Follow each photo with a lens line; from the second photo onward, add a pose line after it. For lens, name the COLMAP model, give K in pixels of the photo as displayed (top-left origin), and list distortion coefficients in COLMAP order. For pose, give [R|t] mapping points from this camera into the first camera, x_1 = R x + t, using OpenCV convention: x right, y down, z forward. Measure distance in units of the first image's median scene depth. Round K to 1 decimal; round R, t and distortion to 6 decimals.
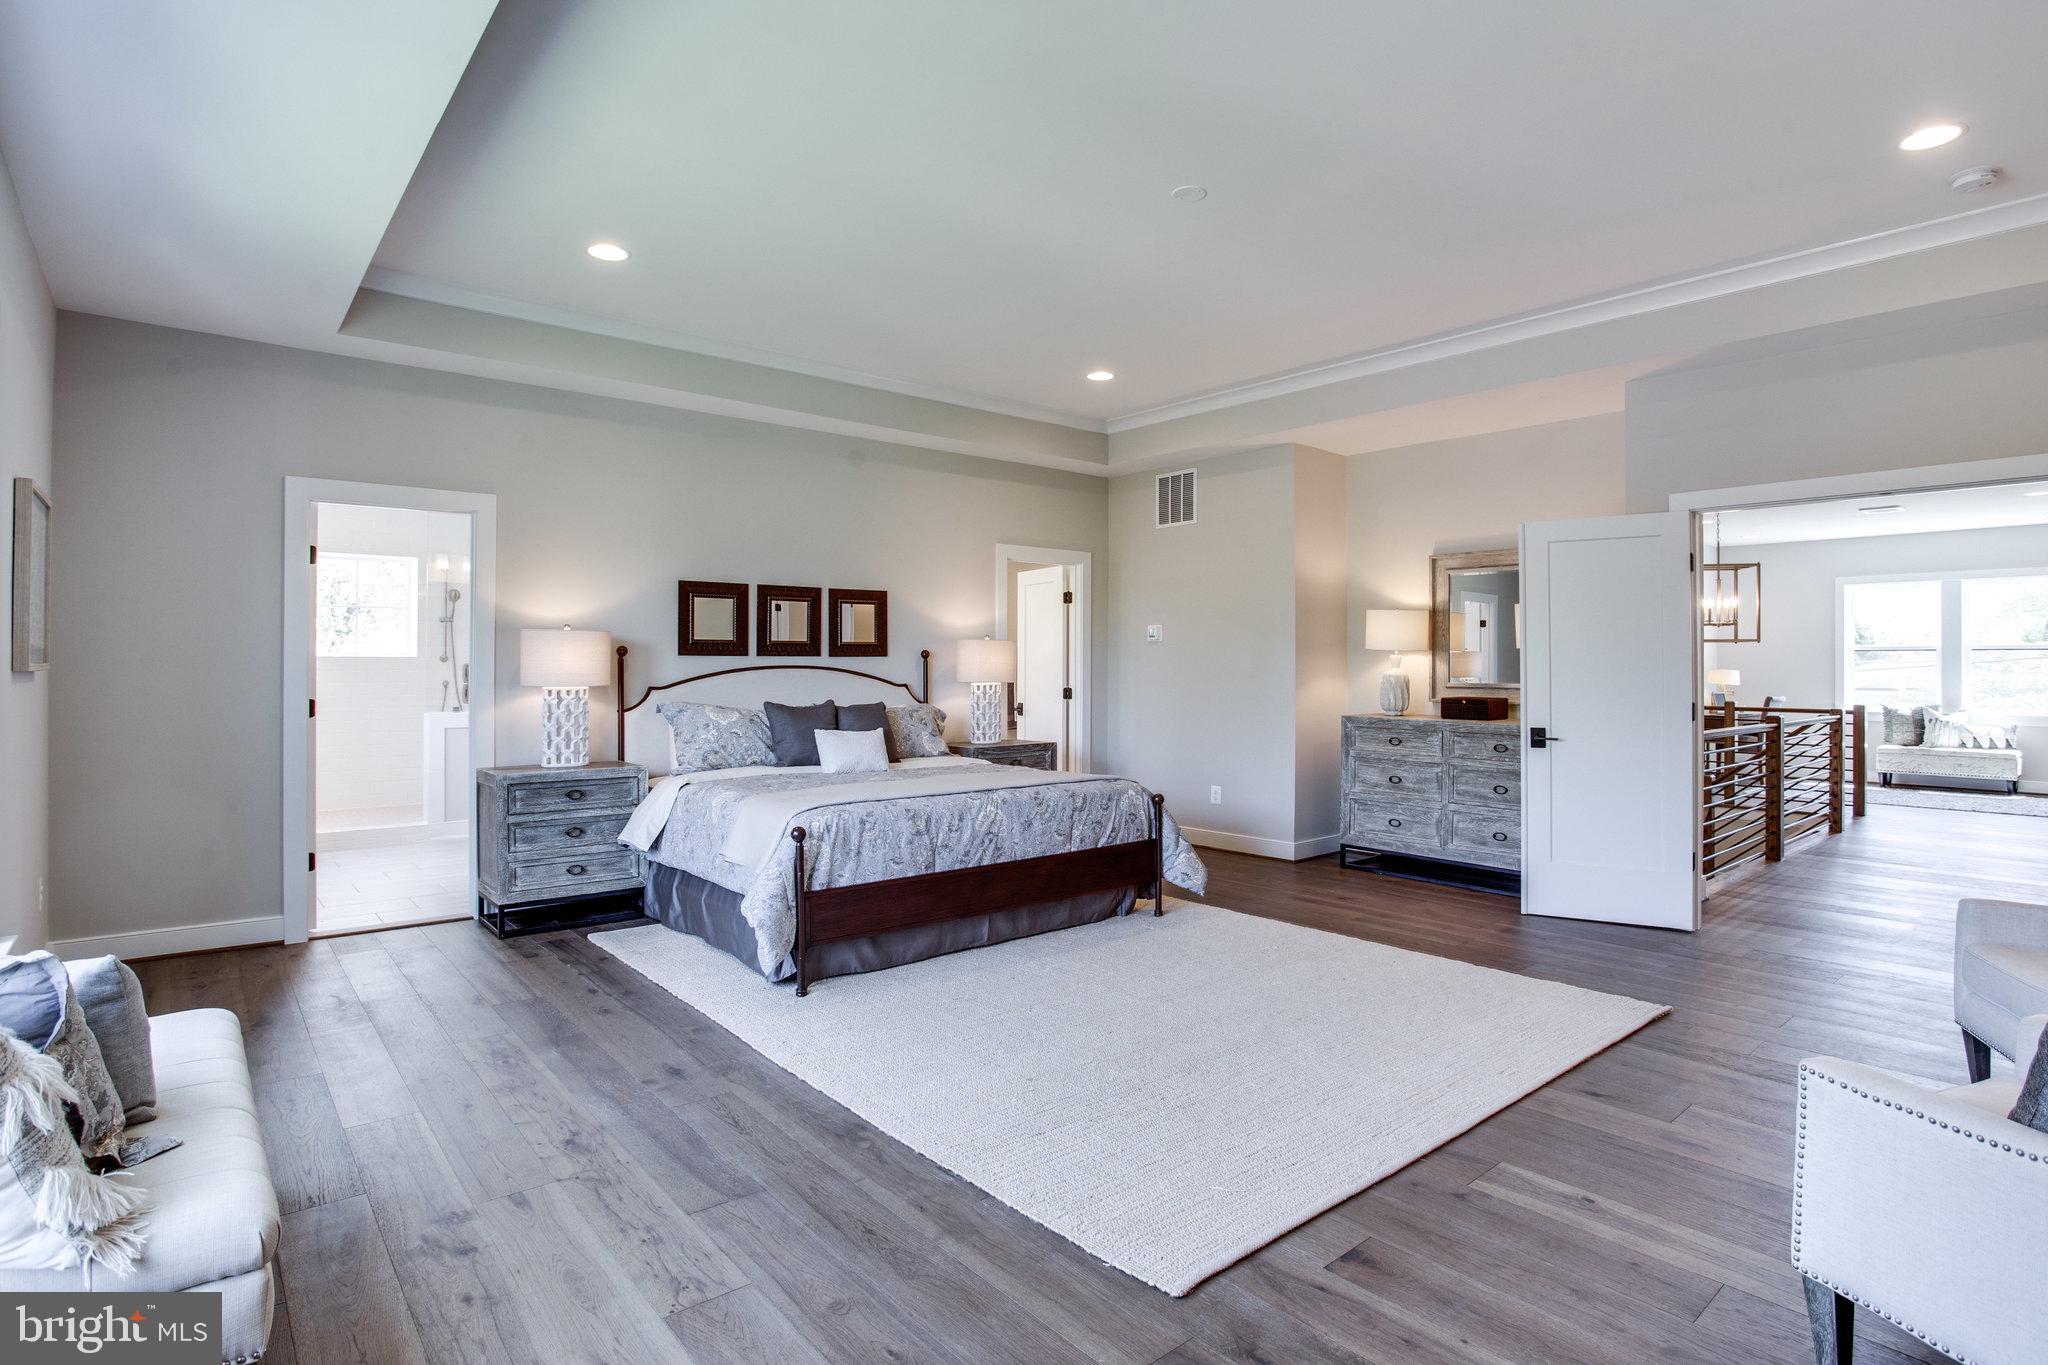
lens RADIAL K [[980.3, 0, 1040.0], [0, 980.3, 669.3], [0, 0, 1]] dist [-0.047972, -0.000192]
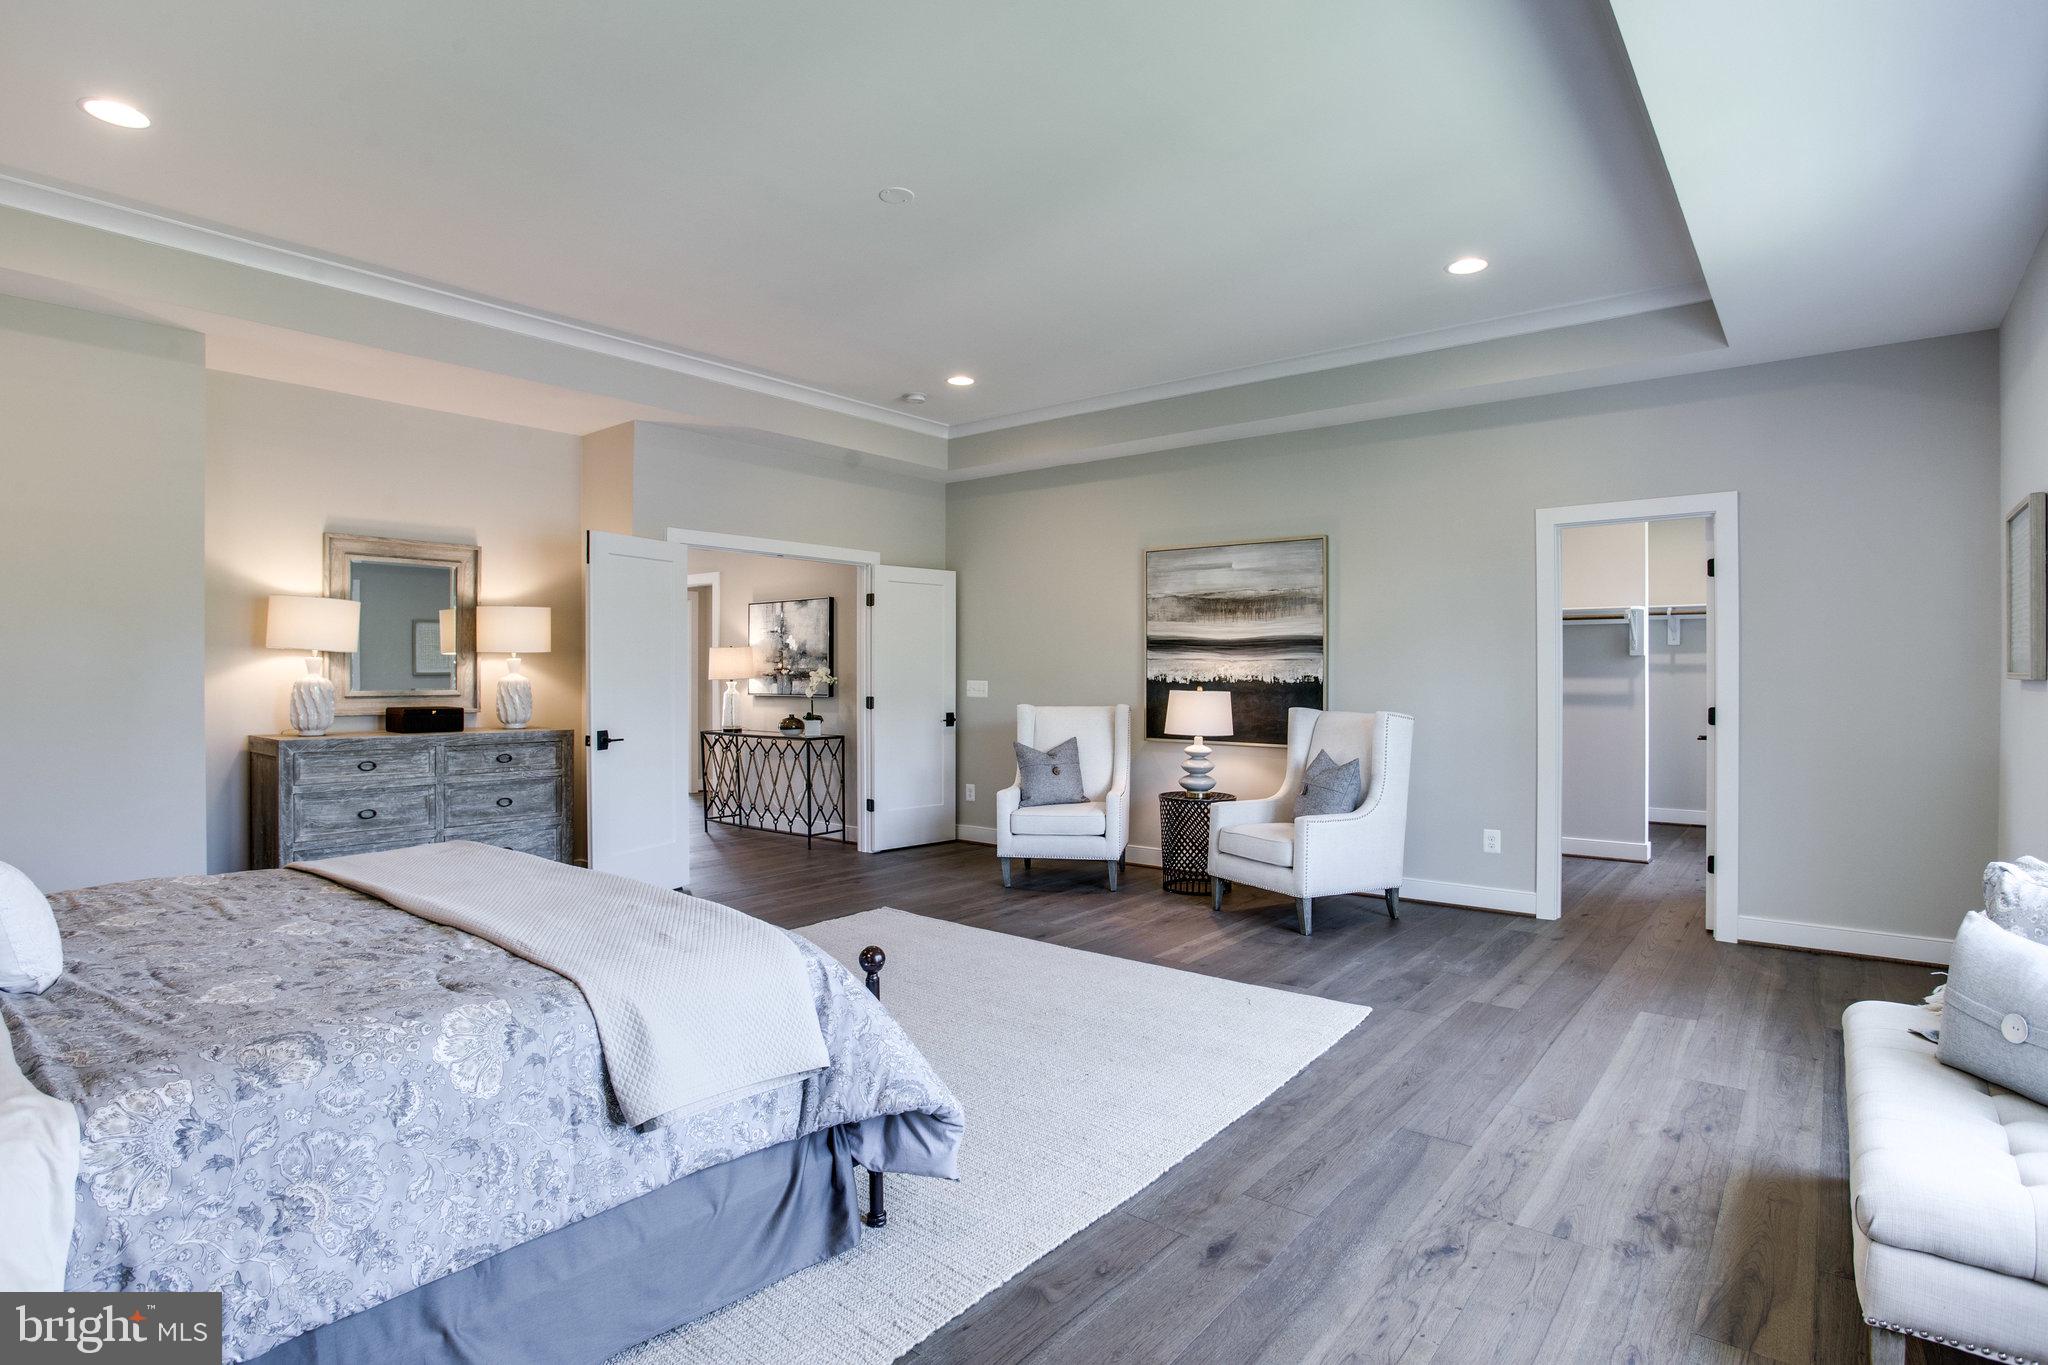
lens RADIAL K [[980.3, 0, 1040.4], [0, 980.3, 681.2], [0, 0, 1]] dist [-0.047972, -0.000192]
pose [[-0.141174, -0.009358, 0.989941, -1.213337], [0.002196, 0.999950, 0.009766, -0.003839], [-0.989982, 0.003552, -0.141147, 1.418120]]
